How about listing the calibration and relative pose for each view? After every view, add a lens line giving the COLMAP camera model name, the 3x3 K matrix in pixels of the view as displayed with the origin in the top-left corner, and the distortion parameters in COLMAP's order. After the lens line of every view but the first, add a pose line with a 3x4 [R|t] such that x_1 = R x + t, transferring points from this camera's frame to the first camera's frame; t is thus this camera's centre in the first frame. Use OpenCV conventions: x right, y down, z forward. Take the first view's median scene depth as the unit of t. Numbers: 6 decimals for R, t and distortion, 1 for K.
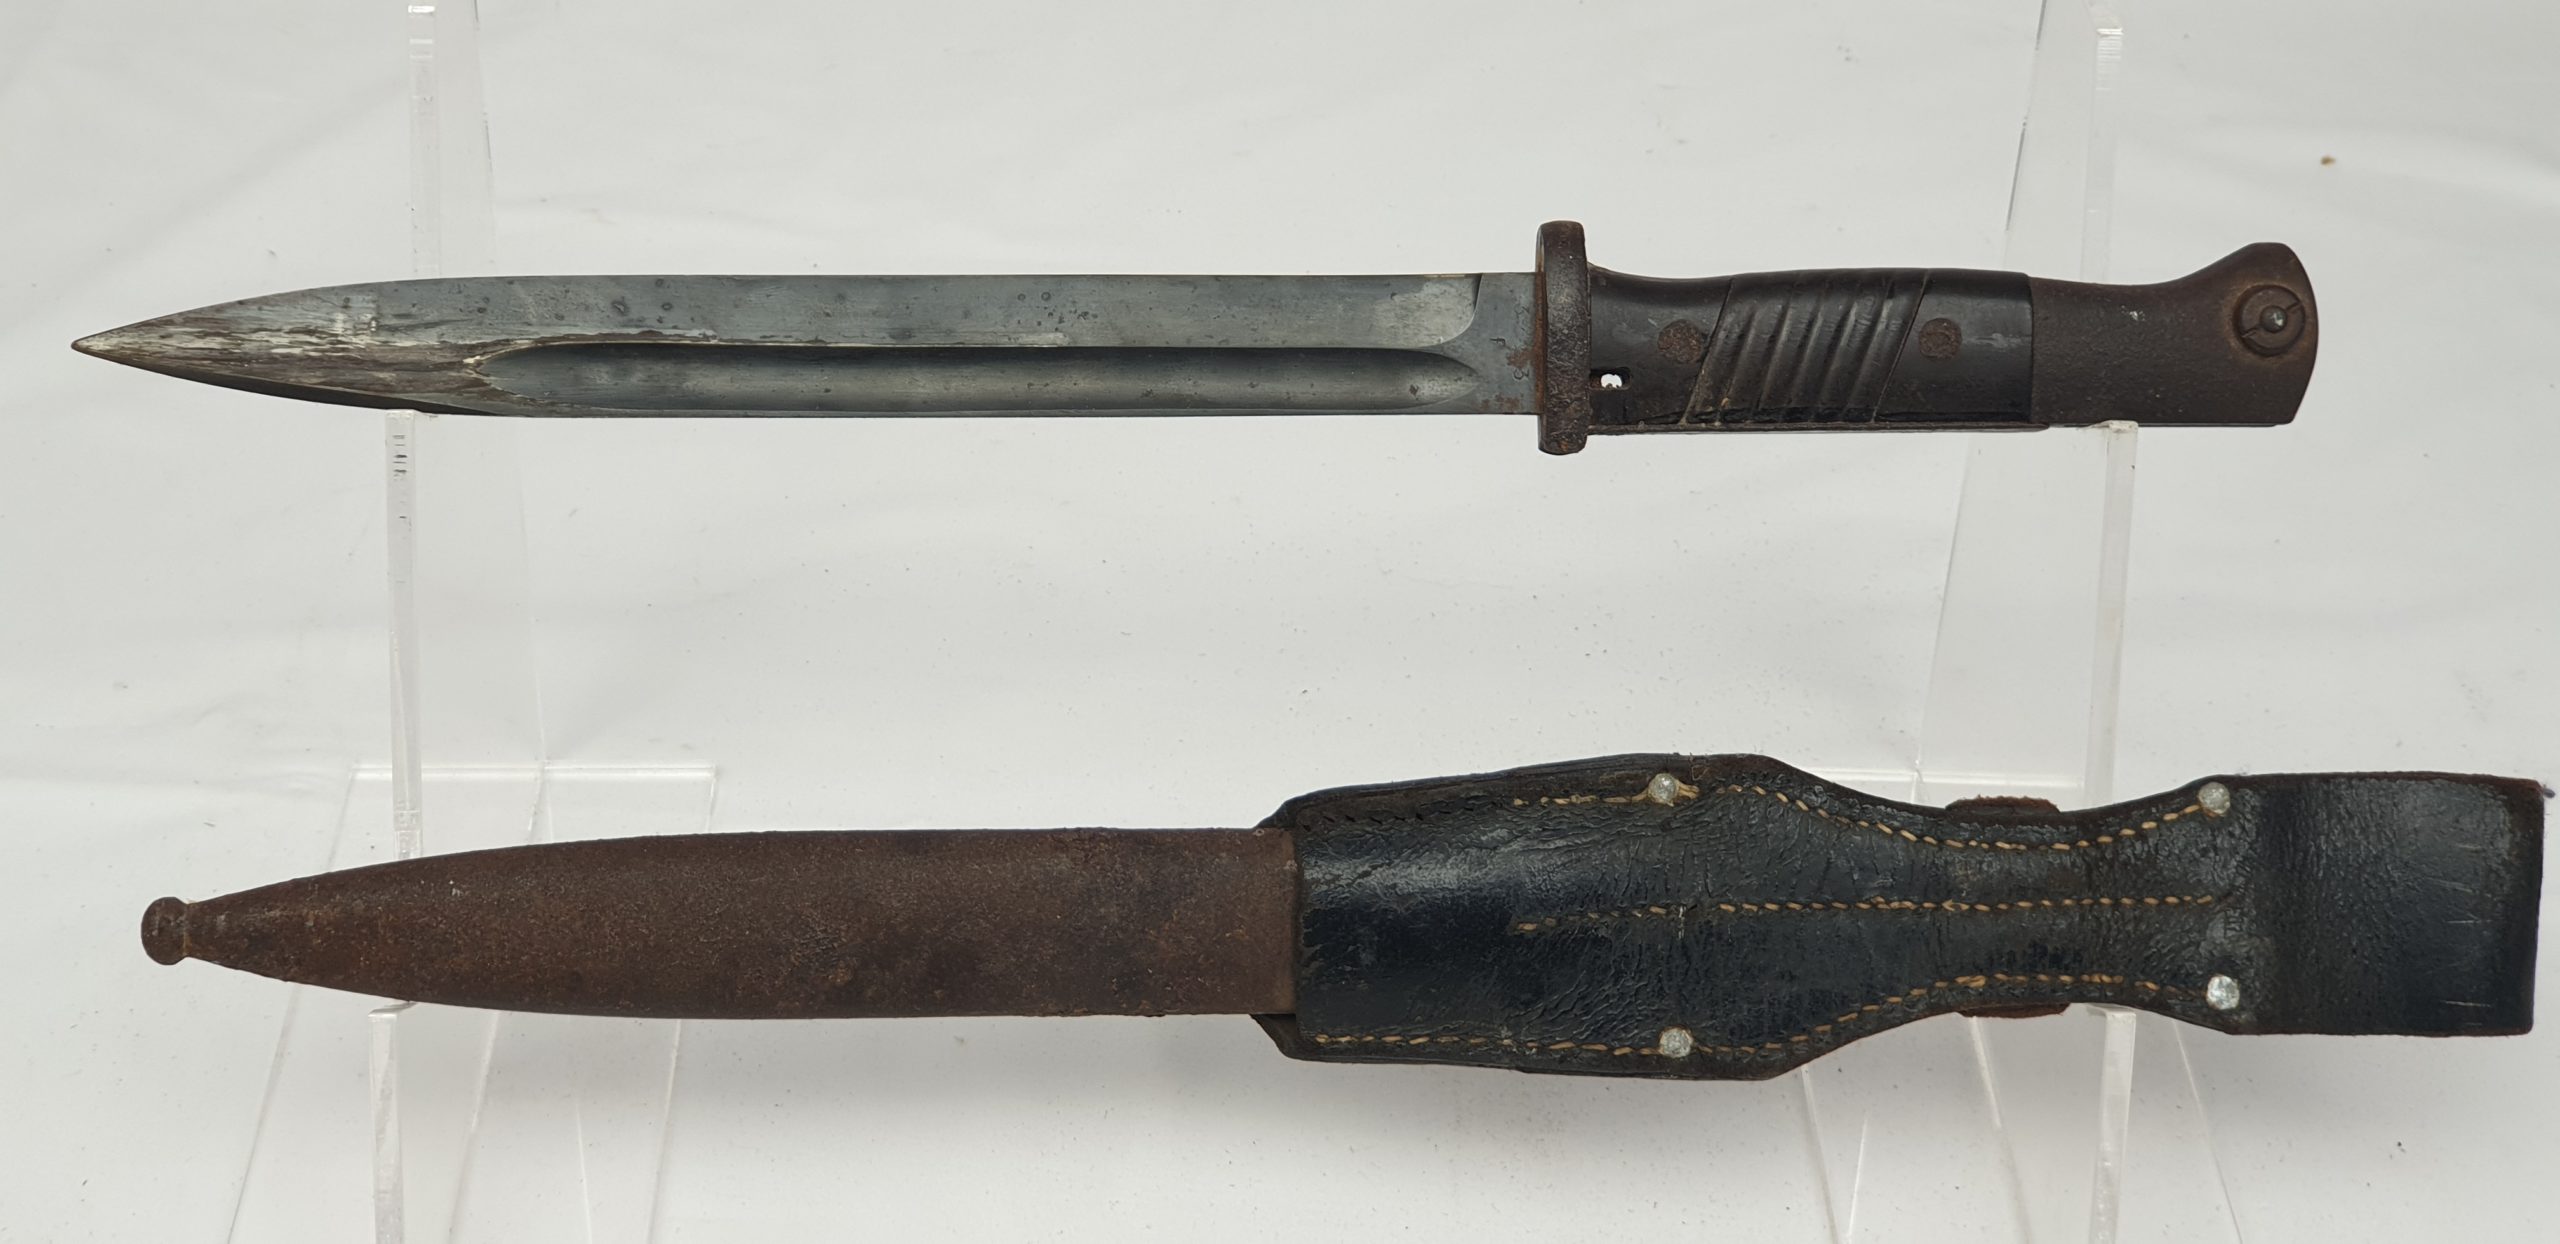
lens RADIAL K [[4003.4, 0, 1270.2], [0, 4003.4, 567.5], [0, 0, 1]] dist [0.199991, -1.295071]
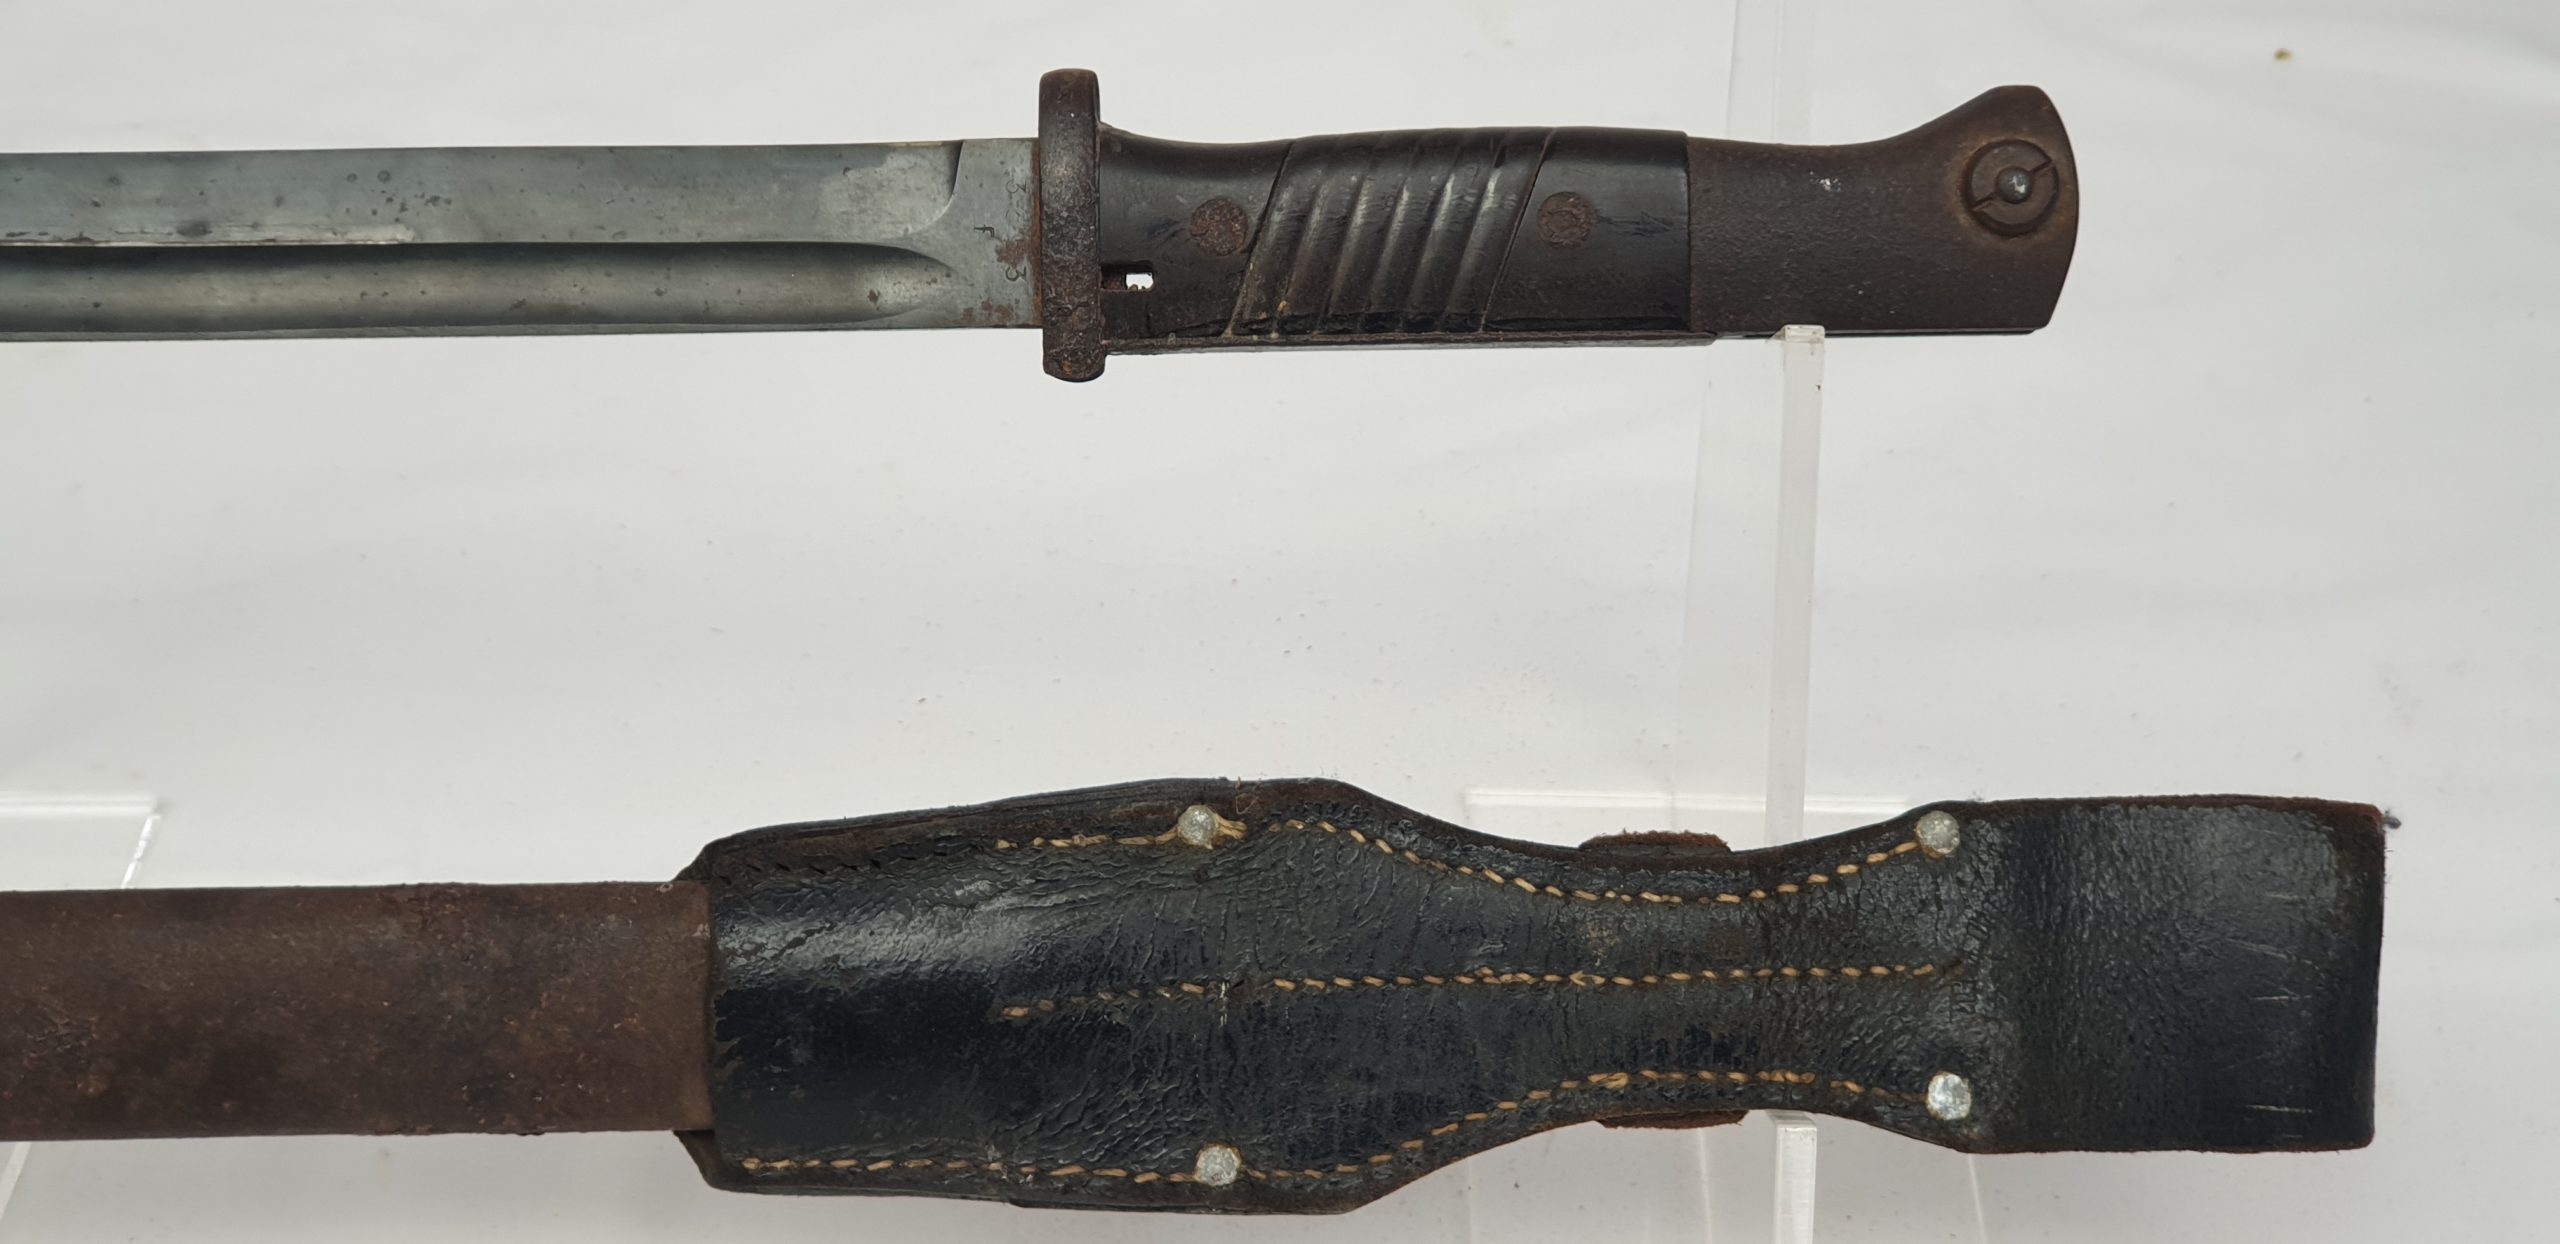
lens RADIAL K [[4003.4, 0, 1270.2], [0, 4003.4, 567.5], [0, 0, 1]] dist [0.199991, -1.295071]
pose [[0.998873, -0.009171, -0.046559, 0.145513], [0.008992, 0.999951, -0.004065, 0.010378], [0.046594, 0.003642, 0.998907, 0.253662]]
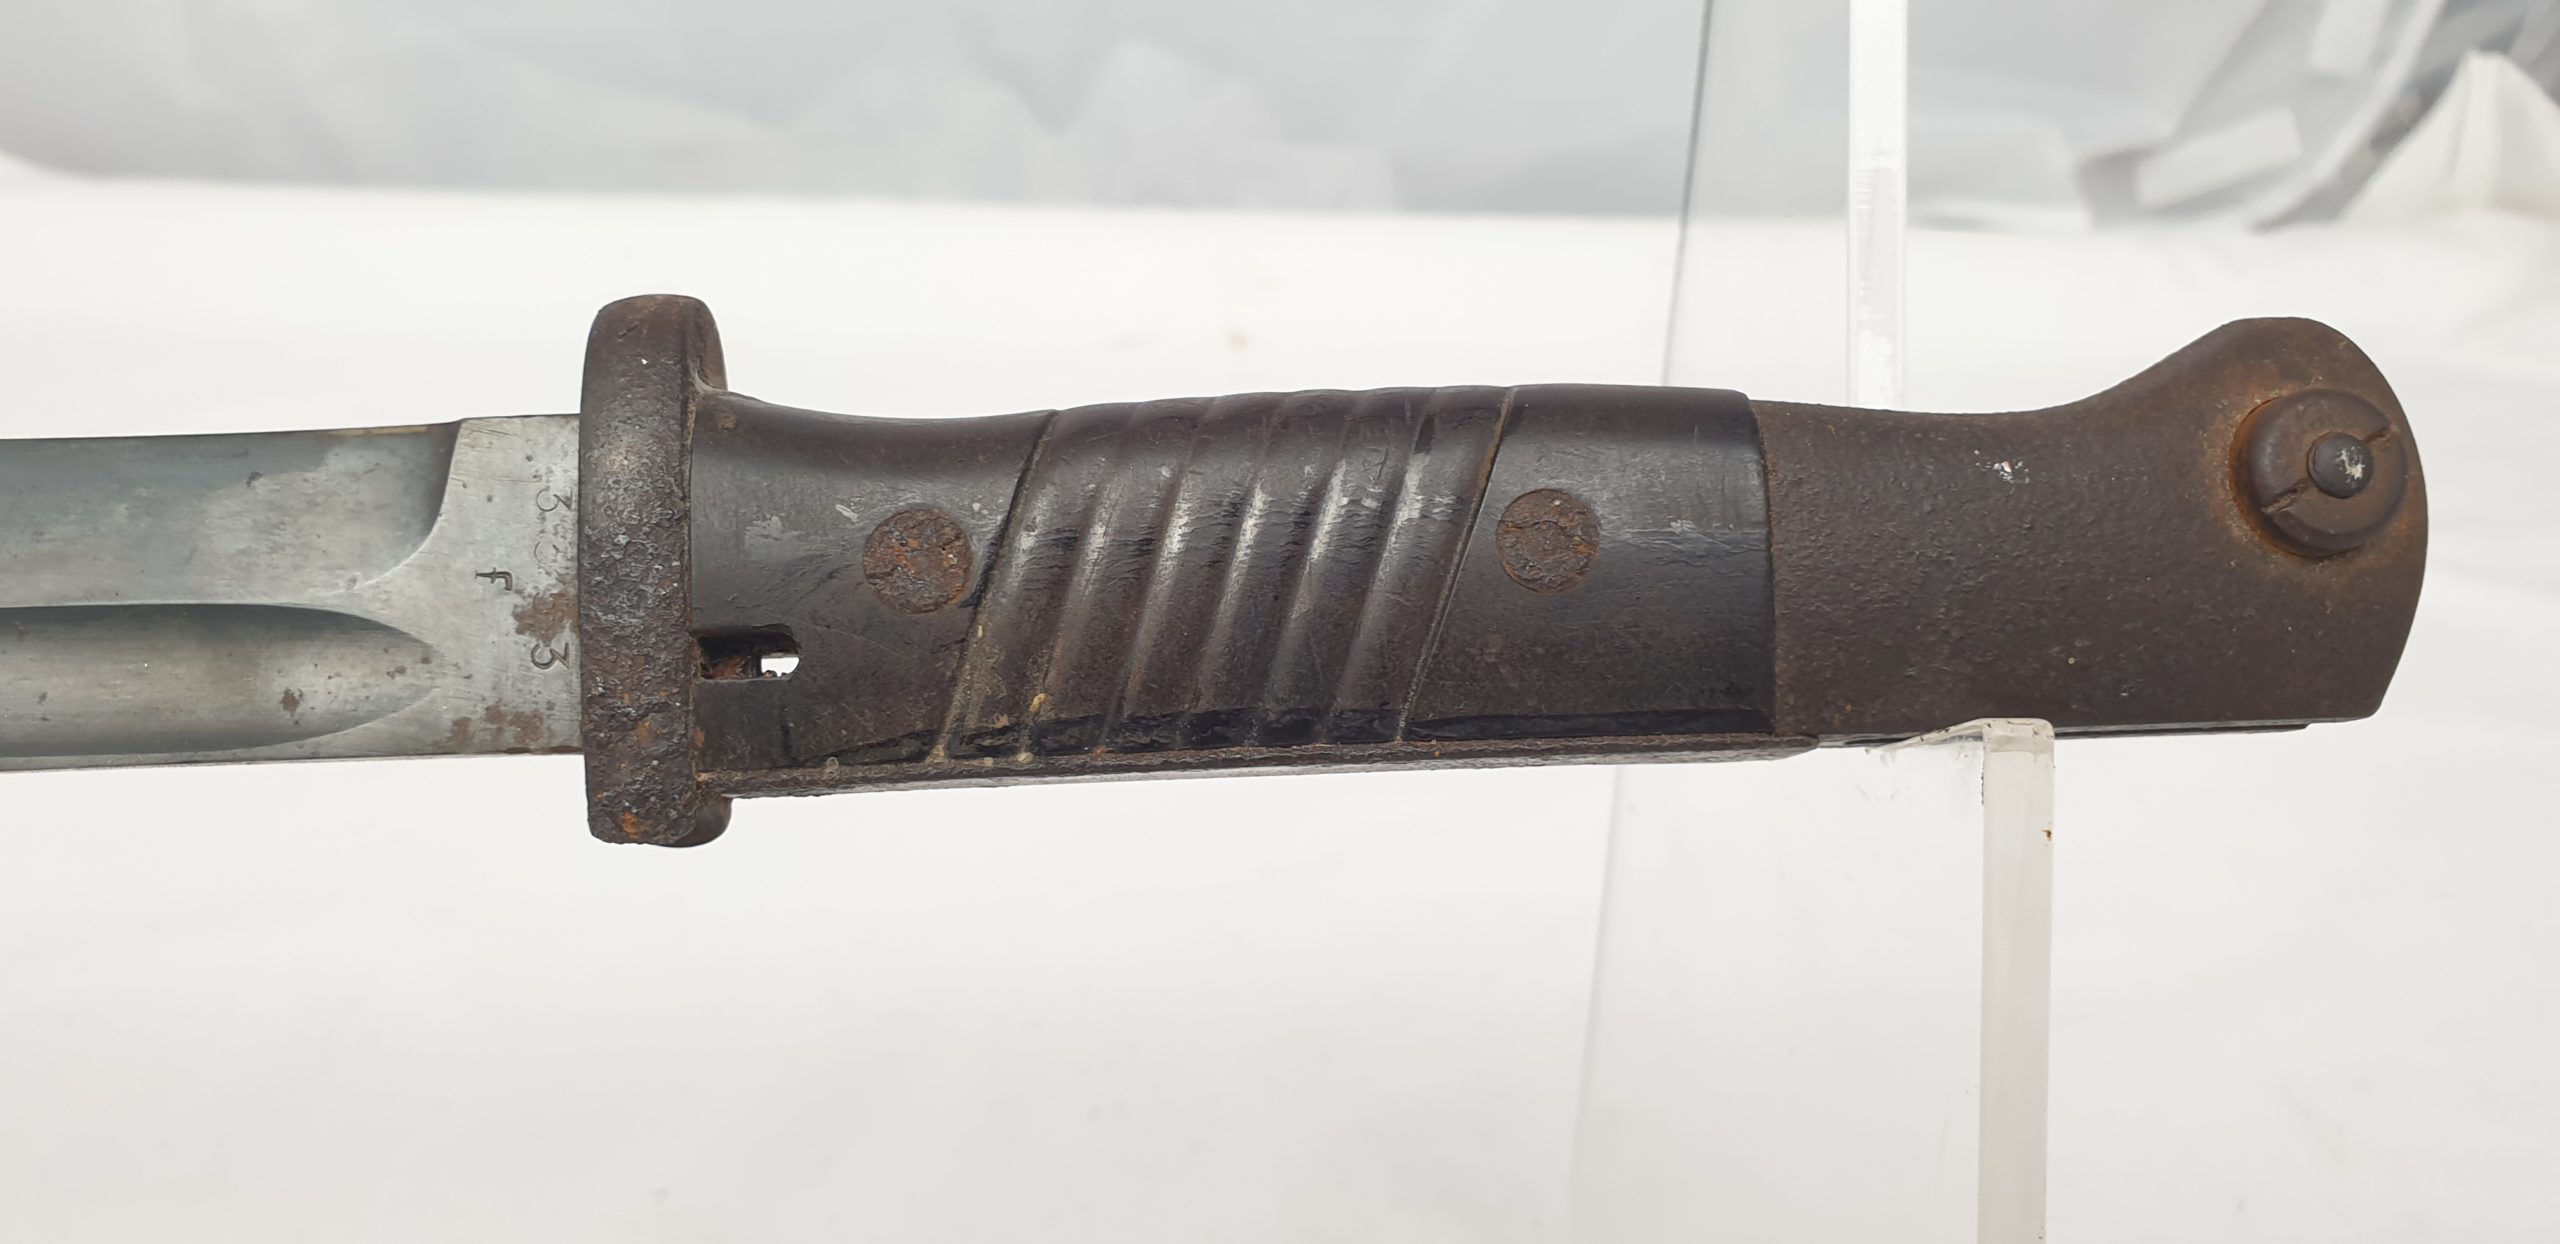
lens RADIAL K [[2052.2, 0, 1280.0], [0, 2052.2, 622.0], [0, 0, 1]] dist [0.079687, -0.196473]
pose [[0.998941, -0.030336, 0.034600, 0.131108], [0.034311, 0.992088, -0.120768, -0.023434], [-0.030662, 0.121828, 0.992078, 0.790708]]
